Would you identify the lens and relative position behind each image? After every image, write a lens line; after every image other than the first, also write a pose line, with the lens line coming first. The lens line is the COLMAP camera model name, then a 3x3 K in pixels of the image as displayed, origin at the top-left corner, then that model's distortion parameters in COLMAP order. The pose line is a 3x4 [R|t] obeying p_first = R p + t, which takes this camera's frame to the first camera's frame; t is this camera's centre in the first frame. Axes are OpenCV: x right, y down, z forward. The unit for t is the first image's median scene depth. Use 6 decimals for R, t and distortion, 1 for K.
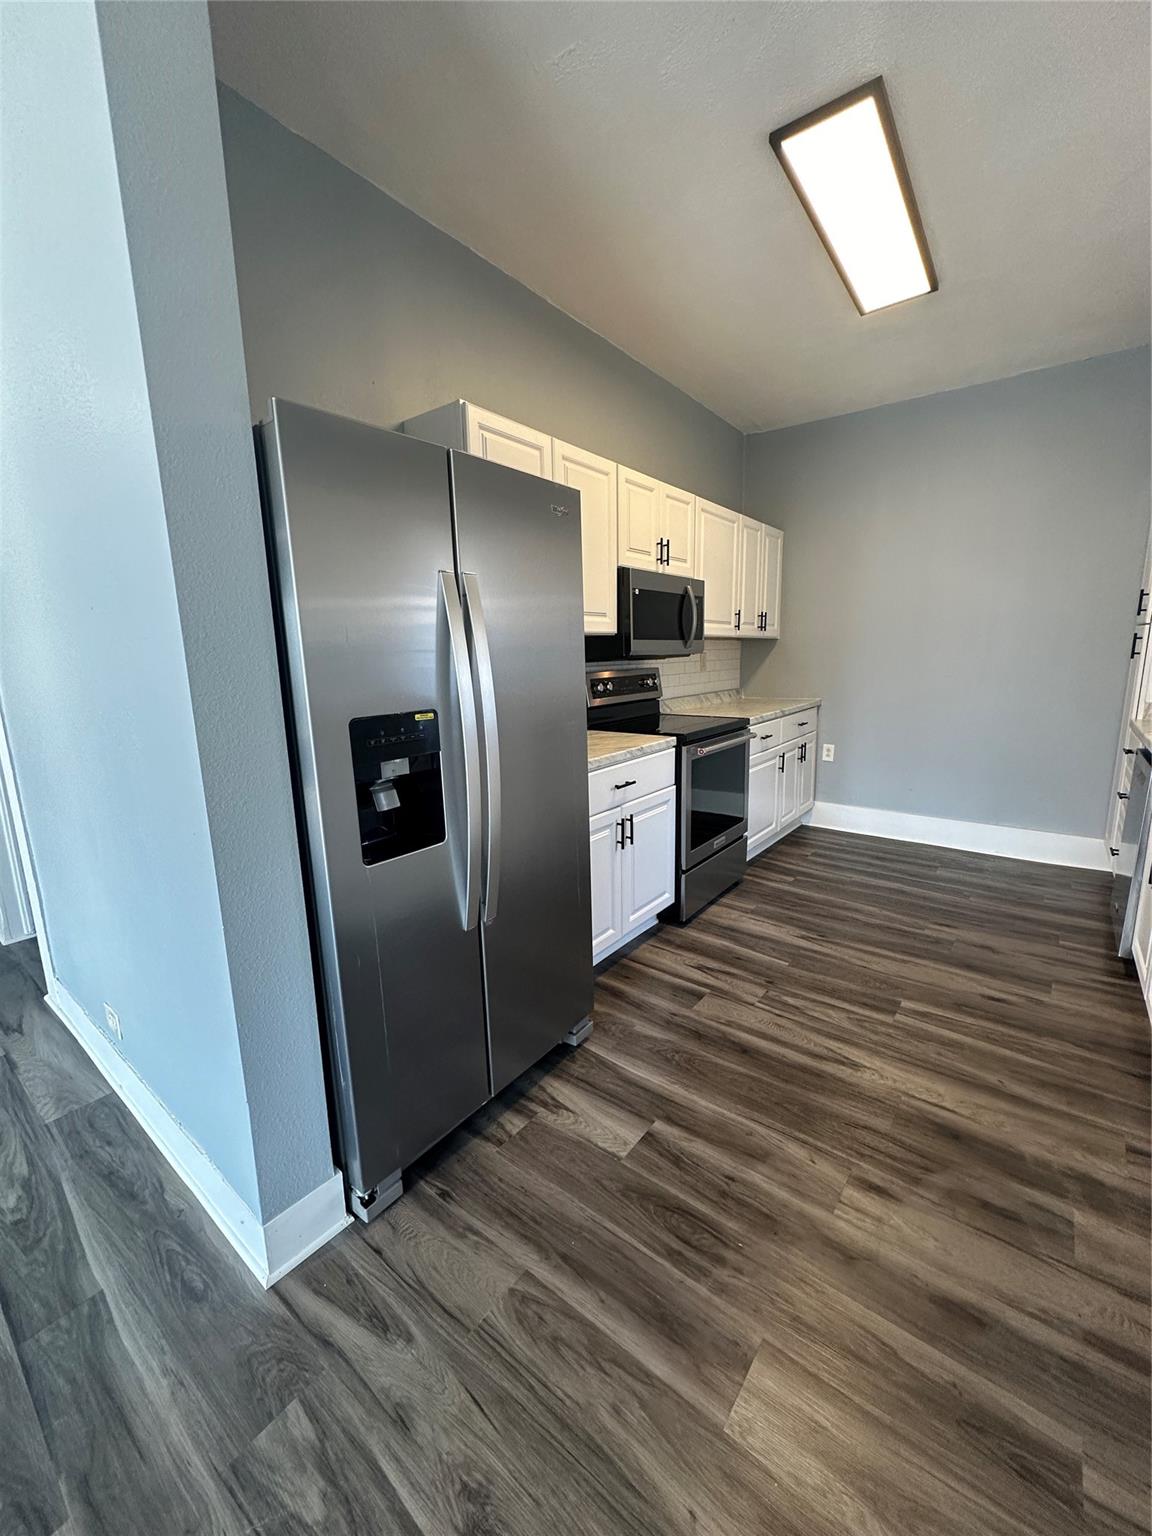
lens RADIAL K [[612.2, 0, 575.8], [0, 612.2, 765.9], [0, 0, 1]] dist [-0.001726, 0.001116]
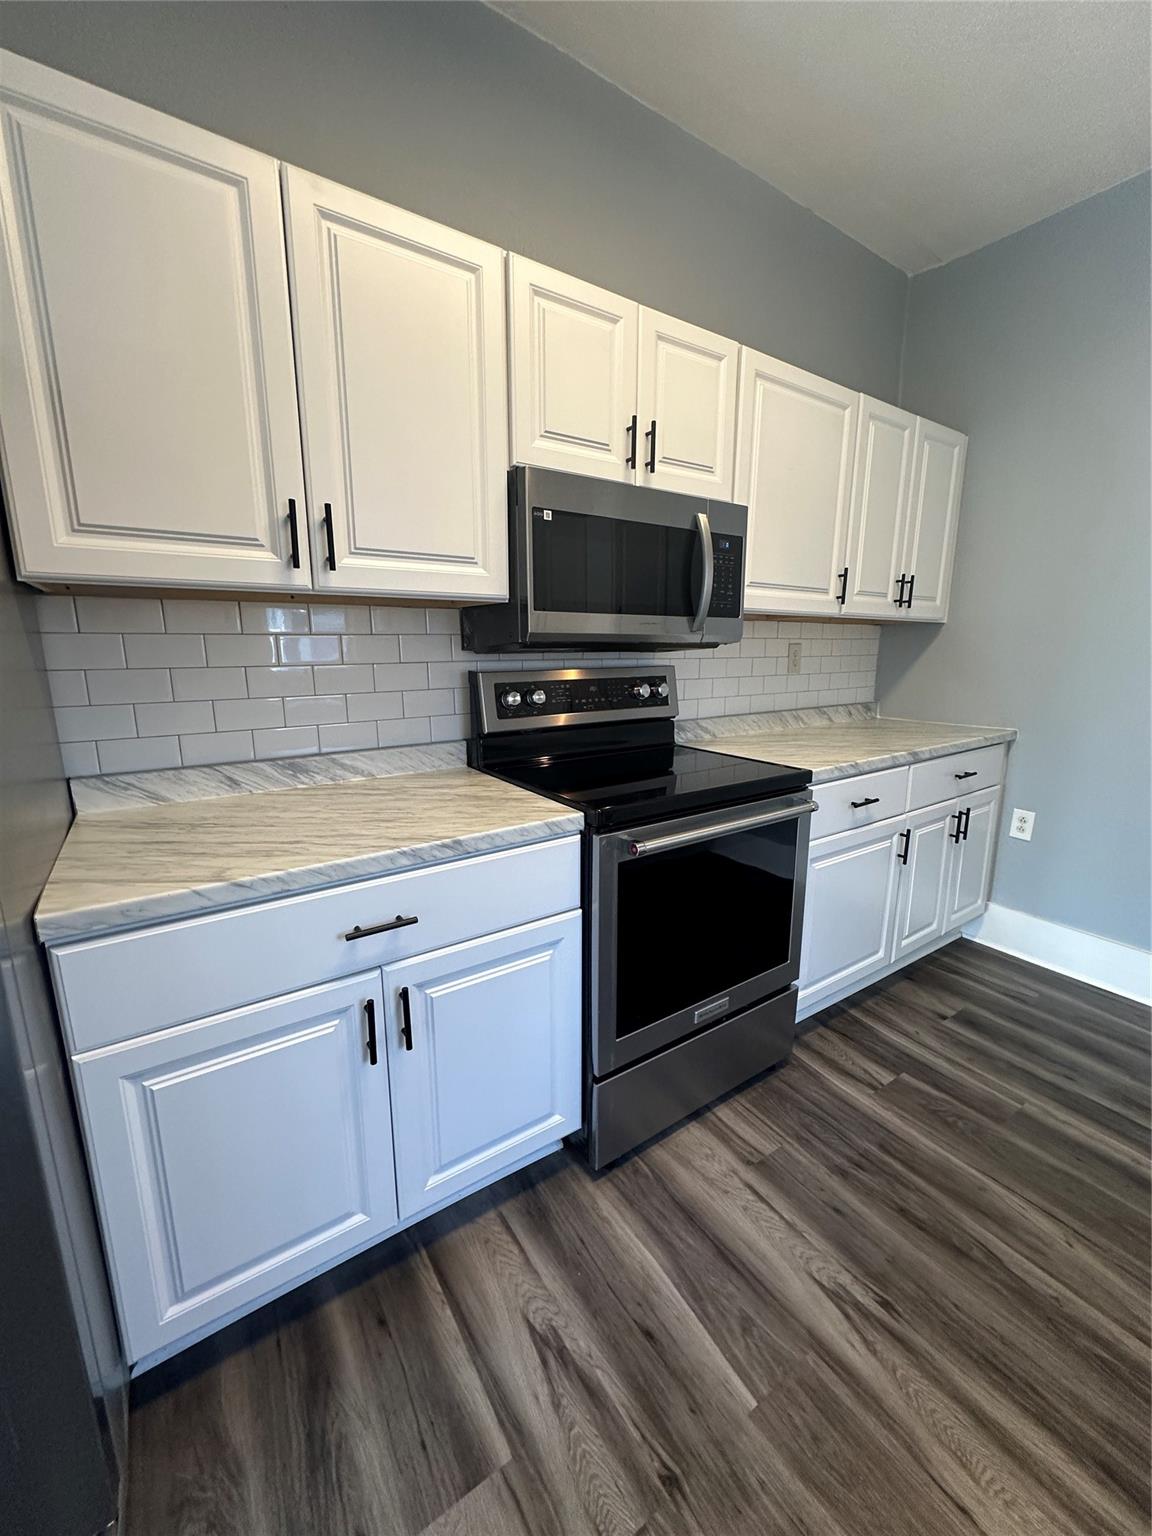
lens RADIAL K [[612.2, 0, 575.8], [0, 612.2, 765.9], [0, 0, 1]] dist [-0.001726, 0.001116]
pose [[0.950020, 0.083629, -0.300779, 0.337310], [-0.078343, 0.996486, 0.029615, -0.110351], [0.302199, -0.004571, 0.953234, 0.605372]]
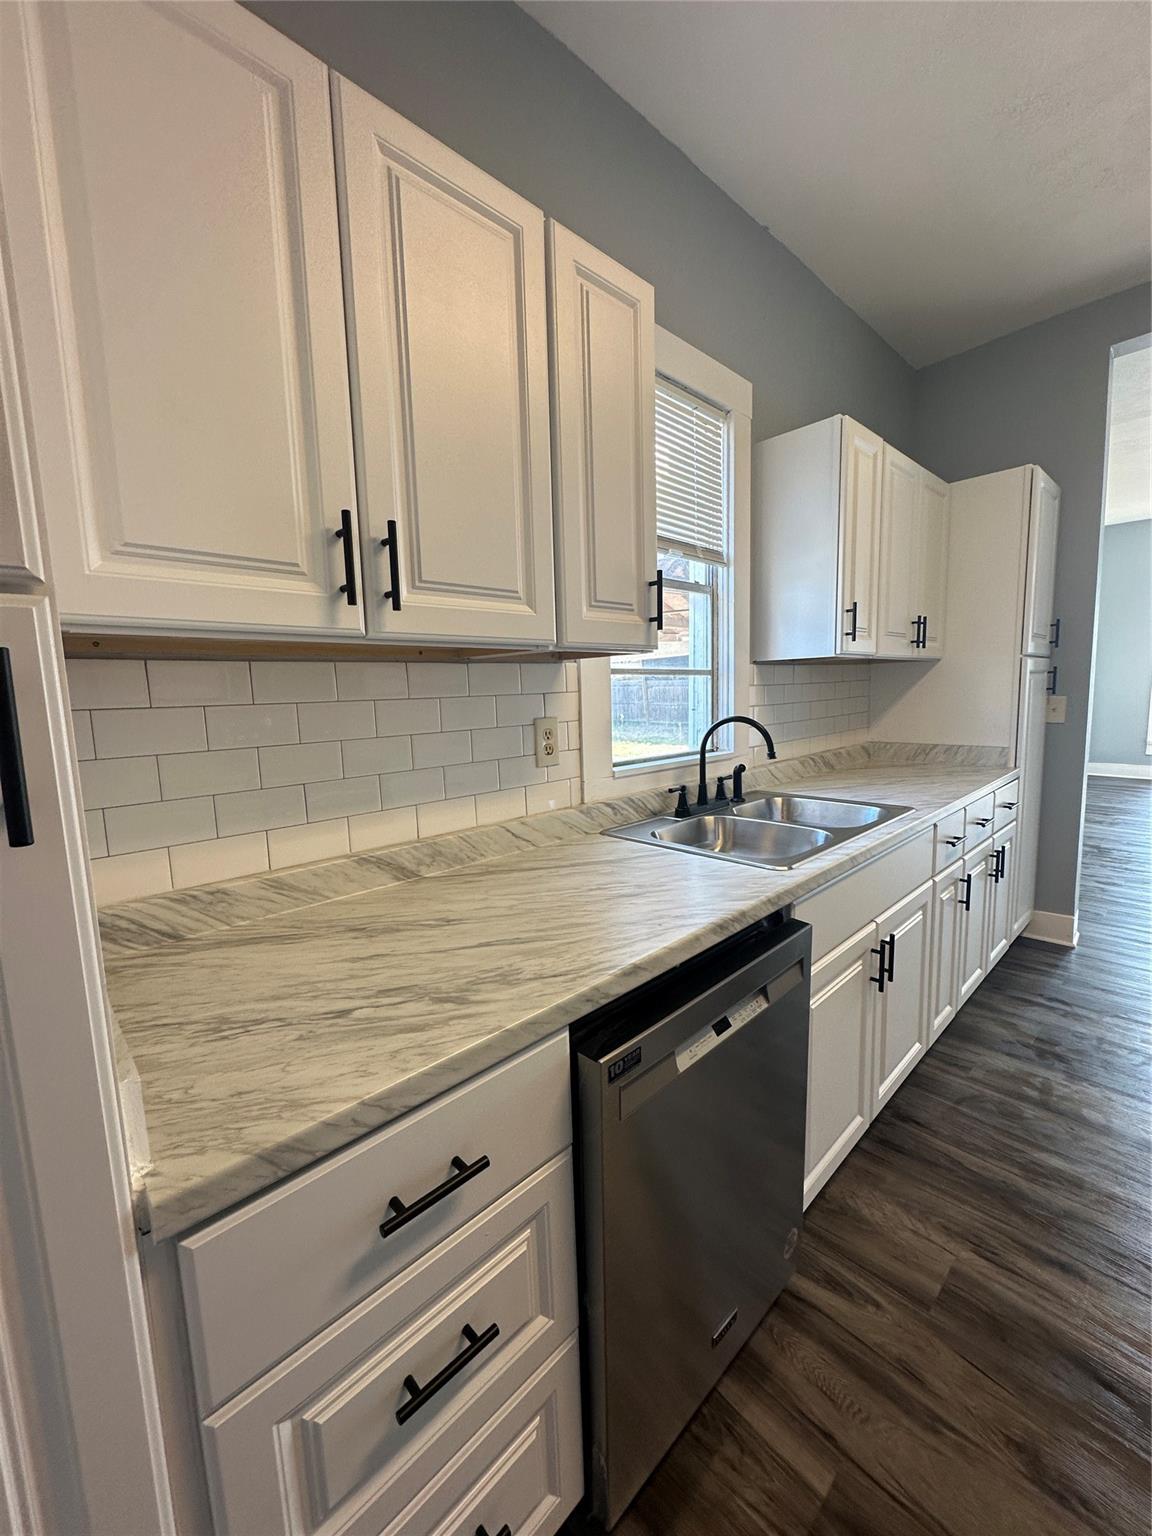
lens RADIAL K [[612.2, 0, 575.8], [0, 612.2, 765.9], [0, 0, 1]] dist [-0.001726, 0.001116]
pose [[-0.985772, 0.032501, 0.164914, 0.968143], [0.081981, 0.949484, 0.302917, -0.278335], [-0.146738, 0.312127, -0.938640, 1.382755]]
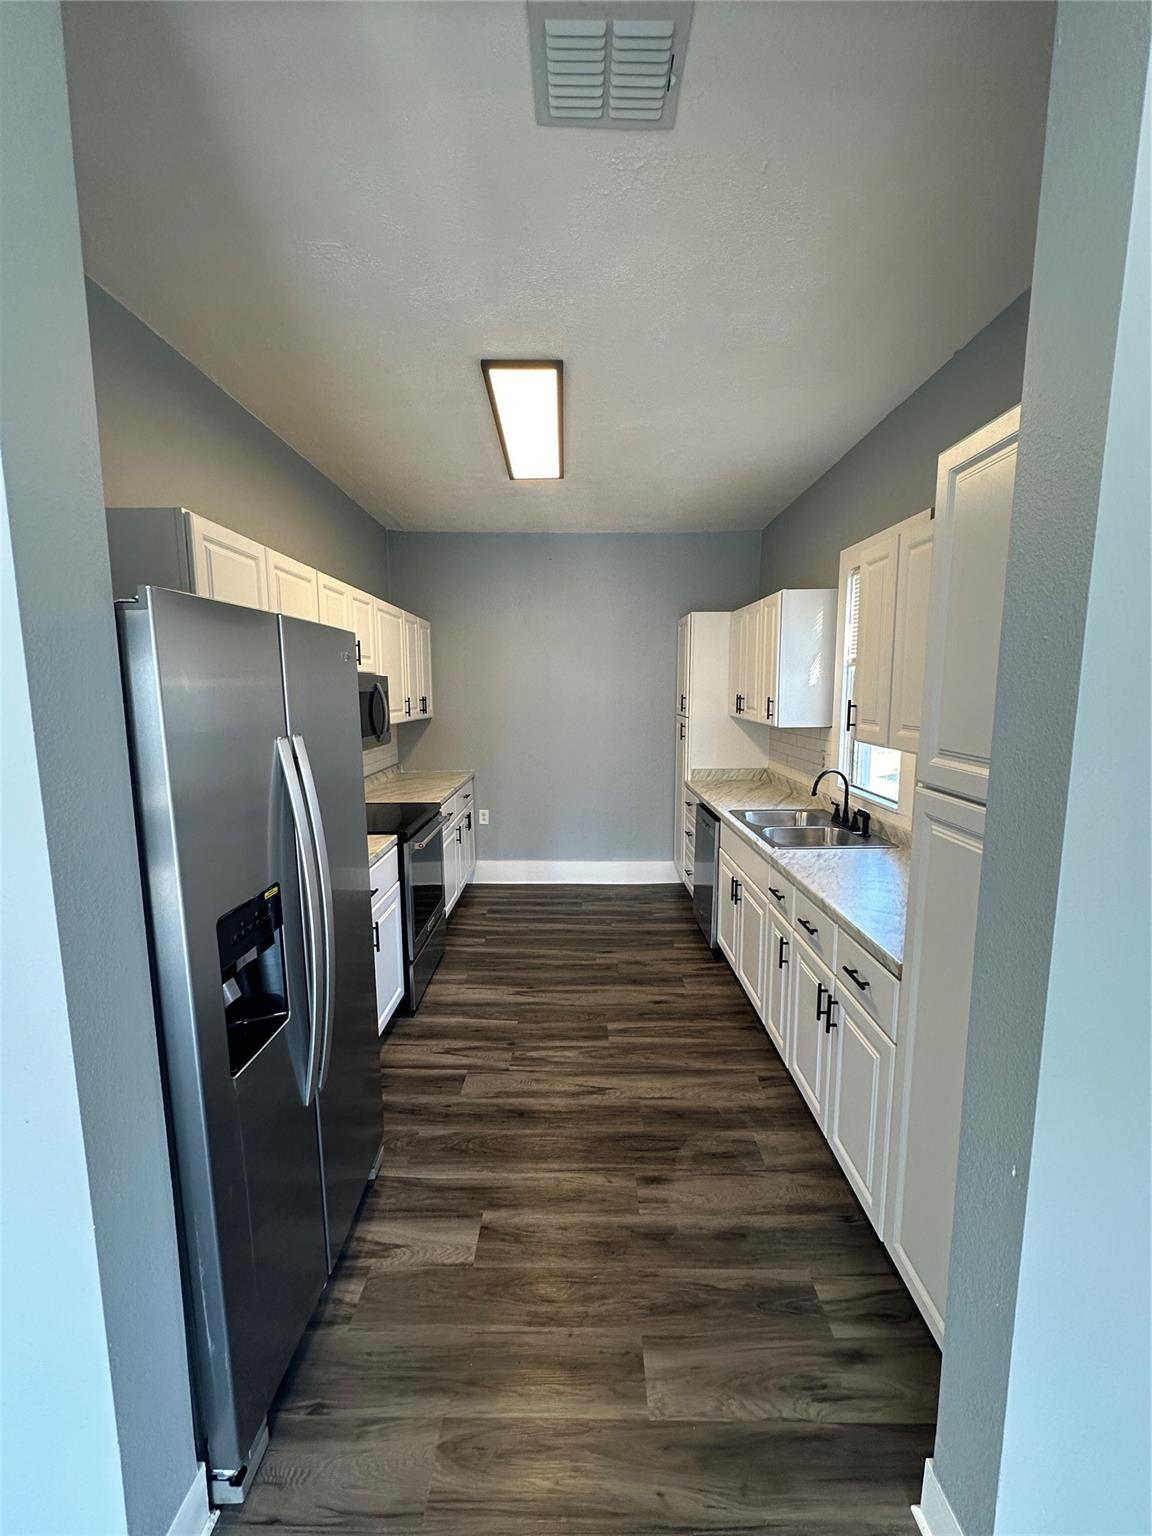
lens RADIAL K [[612.2, 0, 575.8], [0, 612.2, 765.9], [0, 0, 1]] dist [-0.001726, 0.001116]
pose [[0.792883, -0.059825, 0.606430, -0.247253], [0.100424, 0.994391, -0.033202, -0.111399], [-0.601042, 0.087225, 0.794444, -0.023481]]
